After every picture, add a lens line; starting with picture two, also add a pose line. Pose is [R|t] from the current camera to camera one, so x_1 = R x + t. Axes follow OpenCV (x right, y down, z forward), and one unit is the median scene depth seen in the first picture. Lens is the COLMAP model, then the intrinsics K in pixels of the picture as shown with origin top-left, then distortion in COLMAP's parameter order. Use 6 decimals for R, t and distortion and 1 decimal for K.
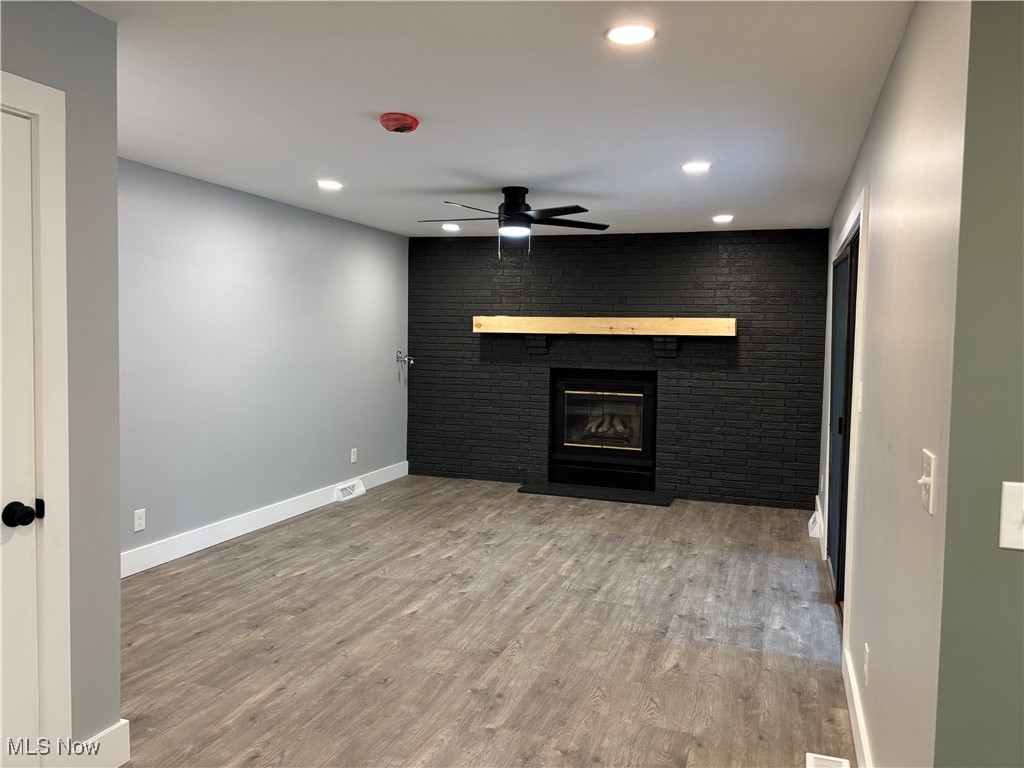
lens RADIAL K [[777.3, 0, 522.8], [0, 777.3, 381.2], [0, 0, 1]] dist [0.038643, -0.030688]
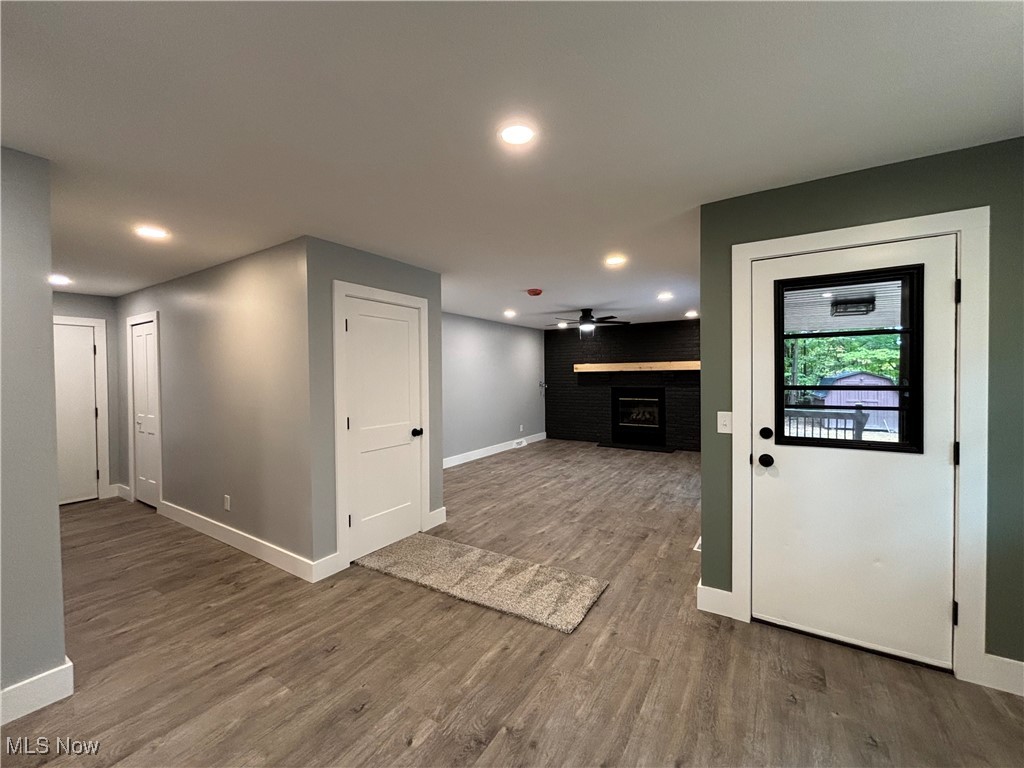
lens RADIAL K [[415.1, 0, 504.0], [0, 415.1, 380.4], [0, 0, 1]] dist [-0.004996, 0.003224]
pose [[0.966187, -0.026745, -0.256453, 0.064511], [0.014666, 0.998696, -0.048900, 0.021782], [0.257427, 0.043485, 0.965319, -0.252238]]
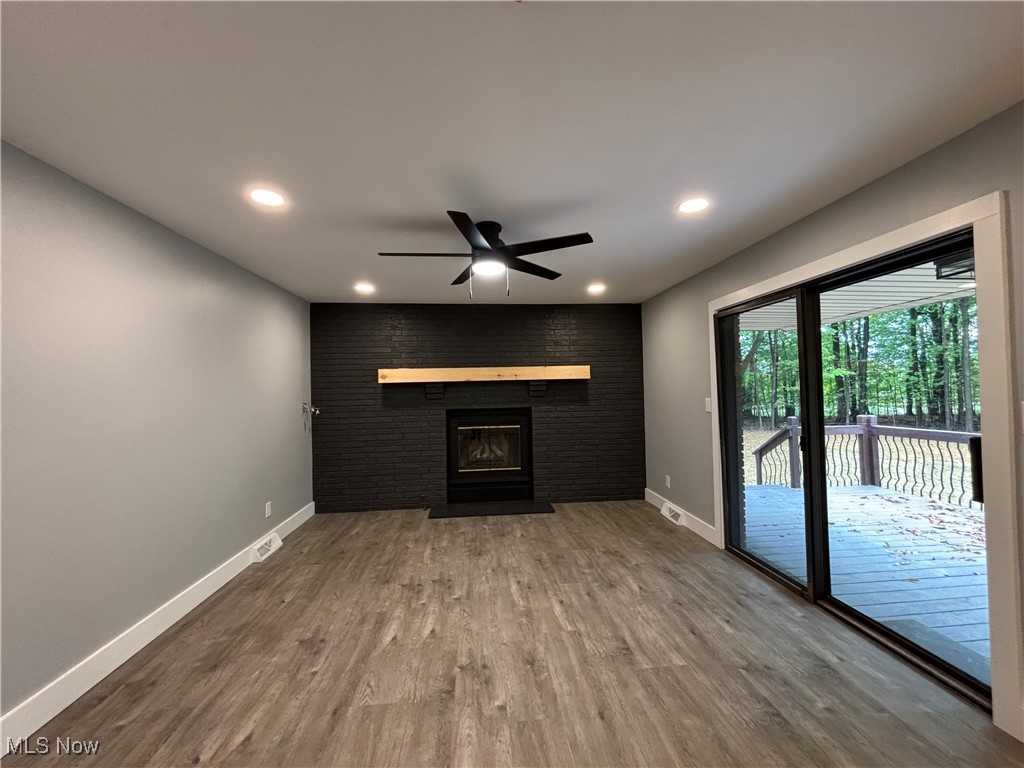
lens RADIAL K [[415.1, 0, 510.9], [0, 415.1, 385.0], [0, 0, 1]] dist [-0.004996, 0.003224]
pose [[0.914774, -0.035690, 0.402386, -0.201603], [0.063281, 0.996452, -0.055481, -0.020695], [-0.398979, 0.076216, 0.913787, 0.544590]]
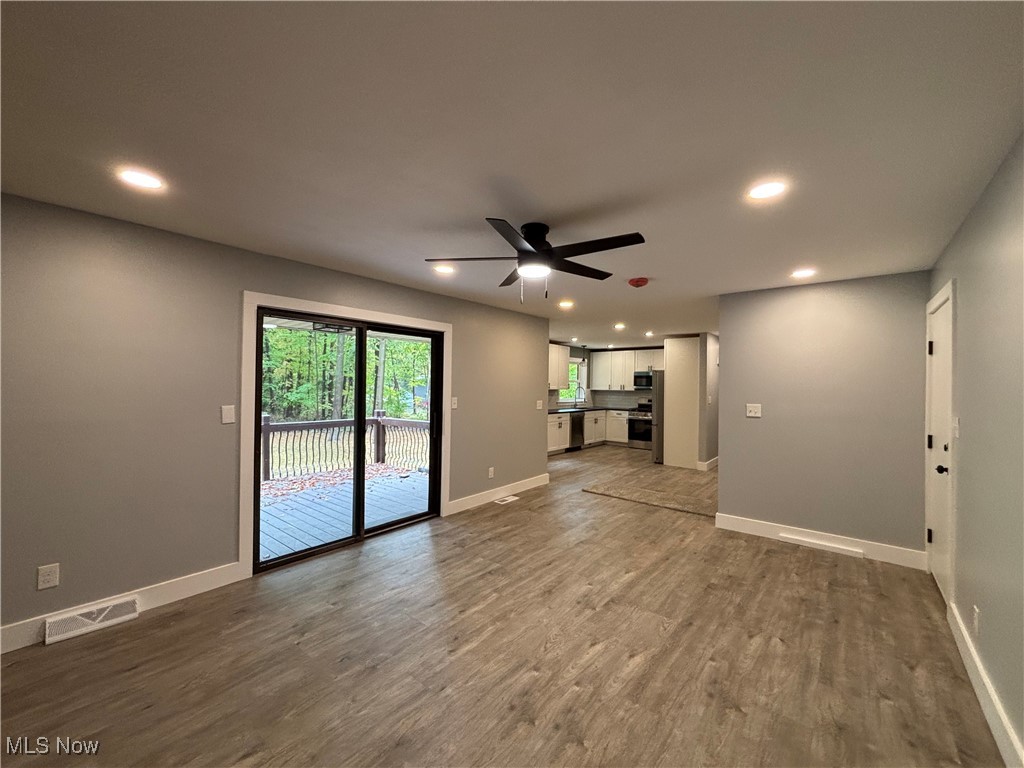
lens RADIAL K [[415.1, 0, 517.2], [0, 415.1, 382.9], [0, 0, 1]] dist [-0.004996, 0.003224]
pose [[-0.938942, -0.032589, 0.342529, -0.170472], [-0.013500, 0.998227, 0.057967, -0.088787], [-0.343811, 0.049804, -0.937717, 1.515188]]
